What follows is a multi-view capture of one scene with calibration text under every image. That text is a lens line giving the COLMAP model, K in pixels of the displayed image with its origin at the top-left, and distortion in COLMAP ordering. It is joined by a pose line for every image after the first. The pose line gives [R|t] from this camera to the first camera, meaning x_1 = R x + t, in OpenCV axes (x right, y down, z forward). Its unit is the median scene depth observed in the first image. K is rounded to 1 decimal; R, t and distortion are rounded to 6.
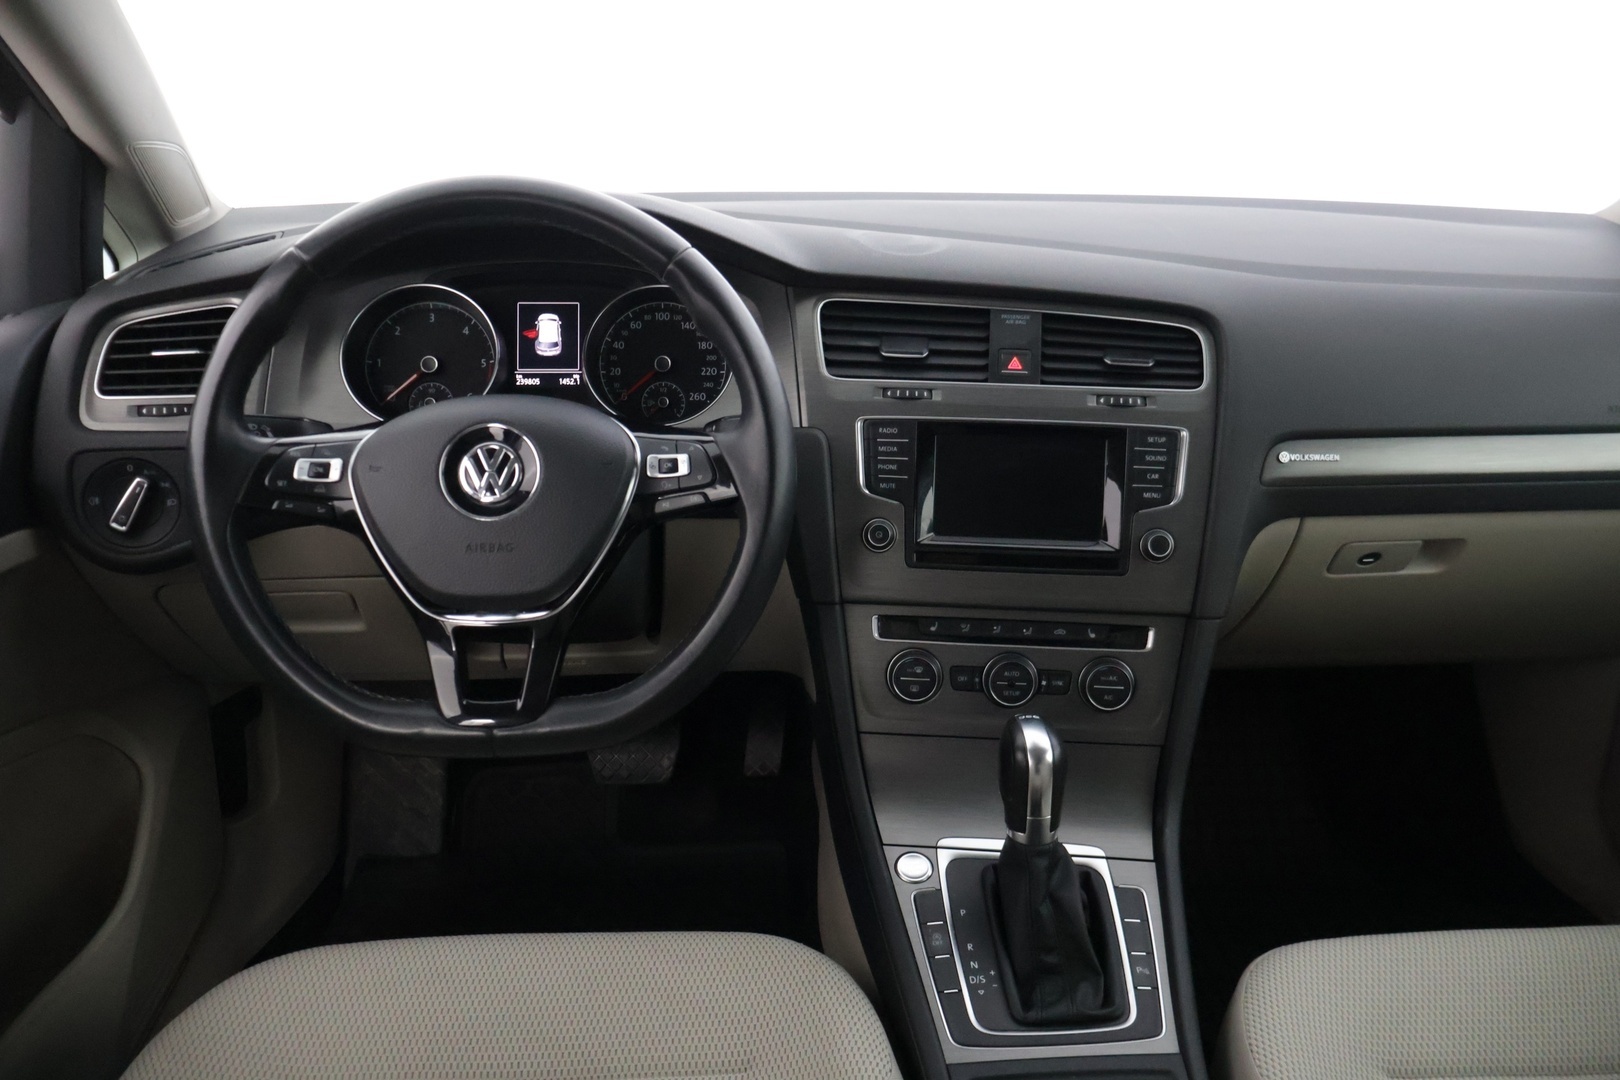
lens RADIAL K [[1353.9, 0, 807.7], [0, 1353.9, 533.9], [0, 0, 1]] dist [-0.009177, 0.008851]
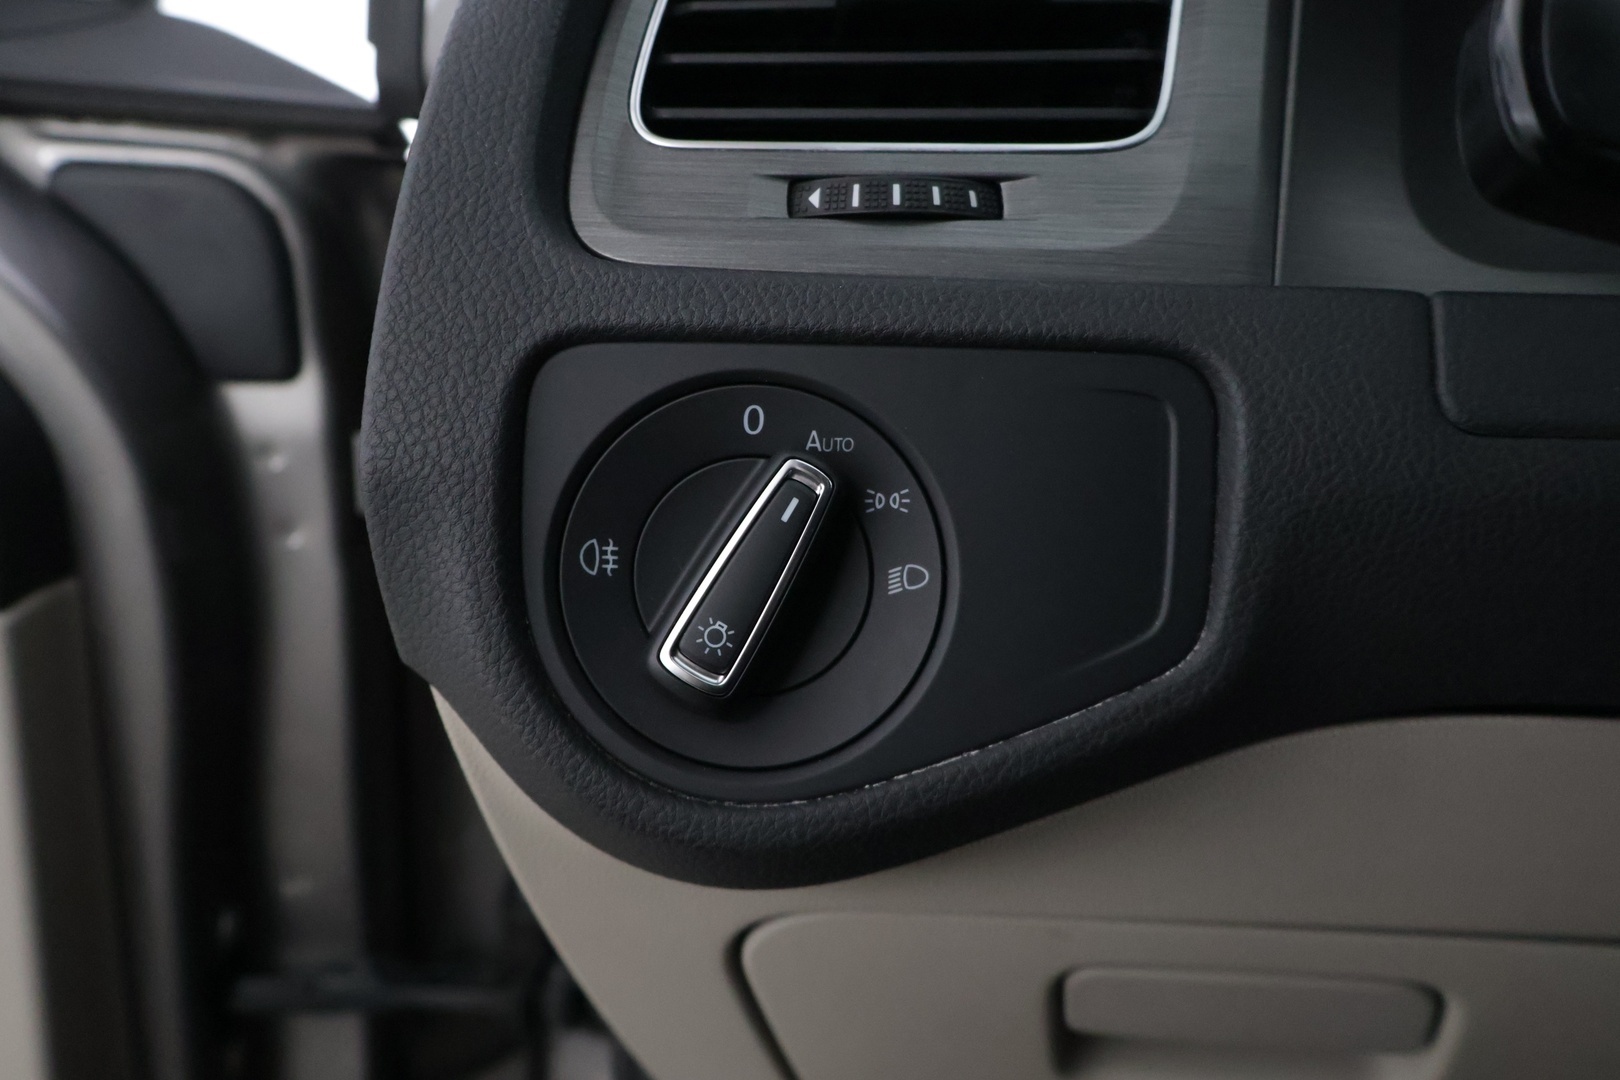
lens RADIAL K [[1503.9, 0, 815.8], [0, 1503.9, 531.9], [0, 0, 1]] dist [0.037451, 0.000000]
pose [[0.970031, 0.020796, -0.242089, -0.413204], [-0.056437, 0.988366, -0.141234, 0.005264], [0.236336, 0.150664, 0.959920, 0.731968]]
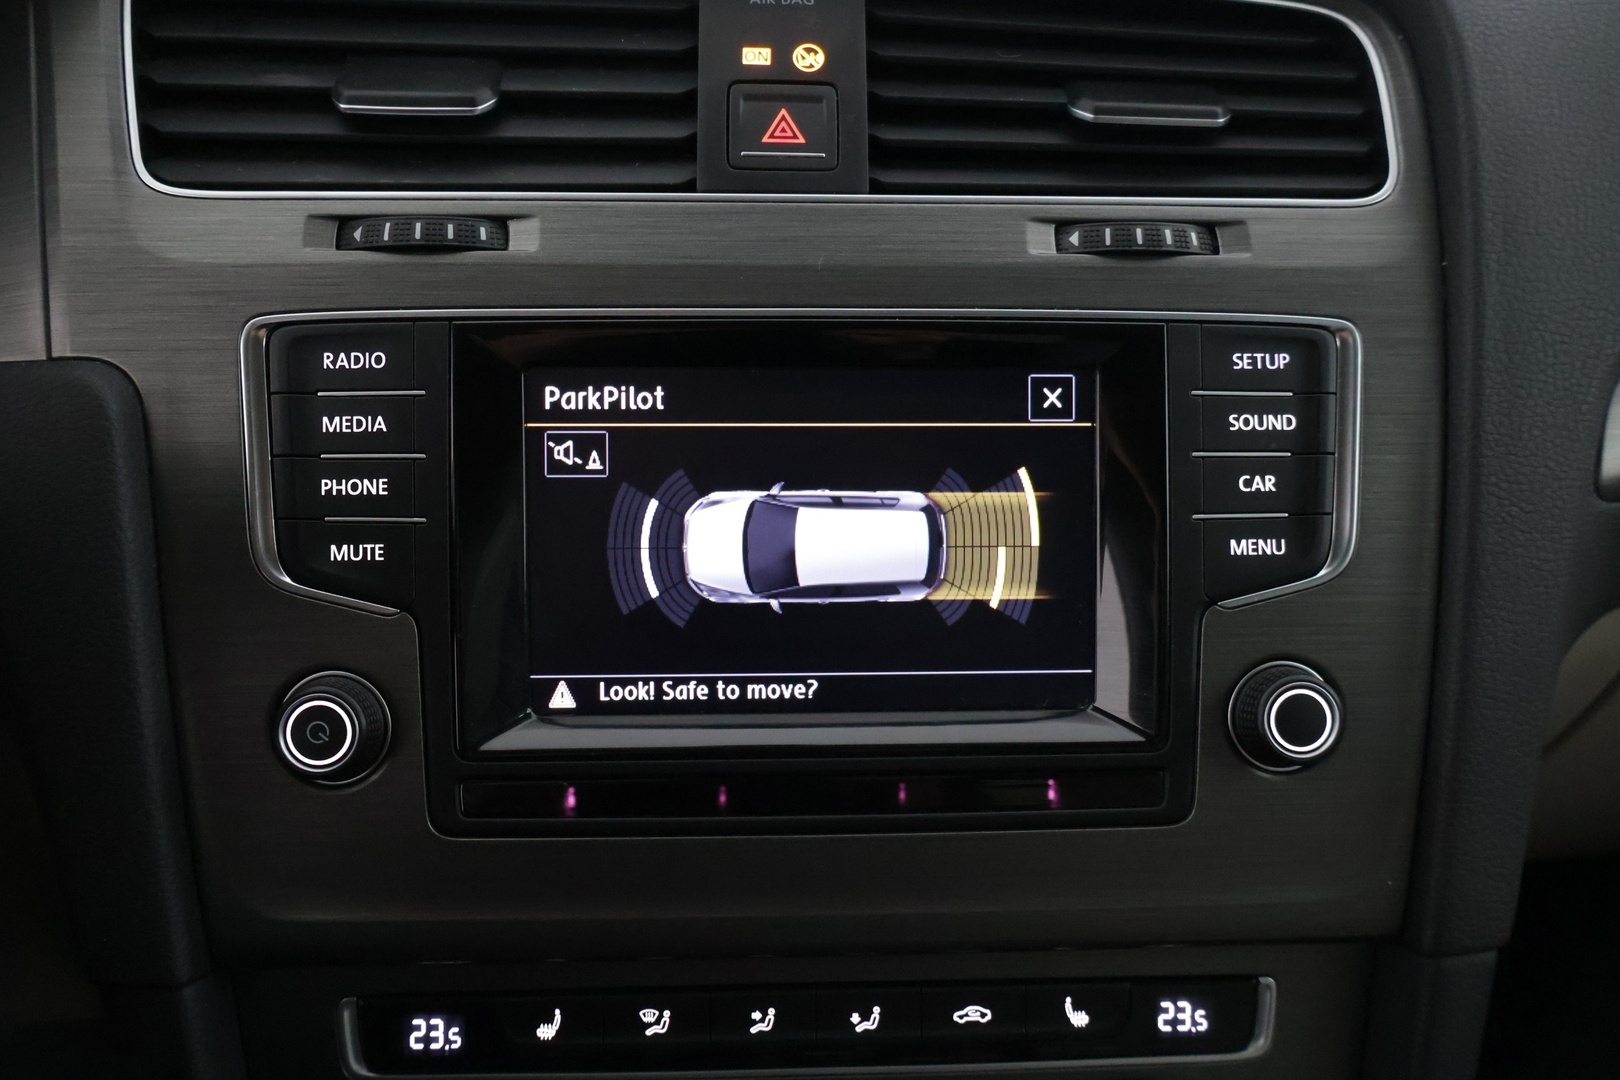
lens RADIAL K [[1353.9, 0, 802.8], [0, 1353.9, 535.3], [0, 0, 1]] dist [-0.009177, 0.008851]
pose [[0.992281, -0.043614, 0.116090, 0.119737], [0.045768, 0.998825, -0.015953, -0.030667], [-0.115257, 0.021143, 0.993111, 0.709502]]
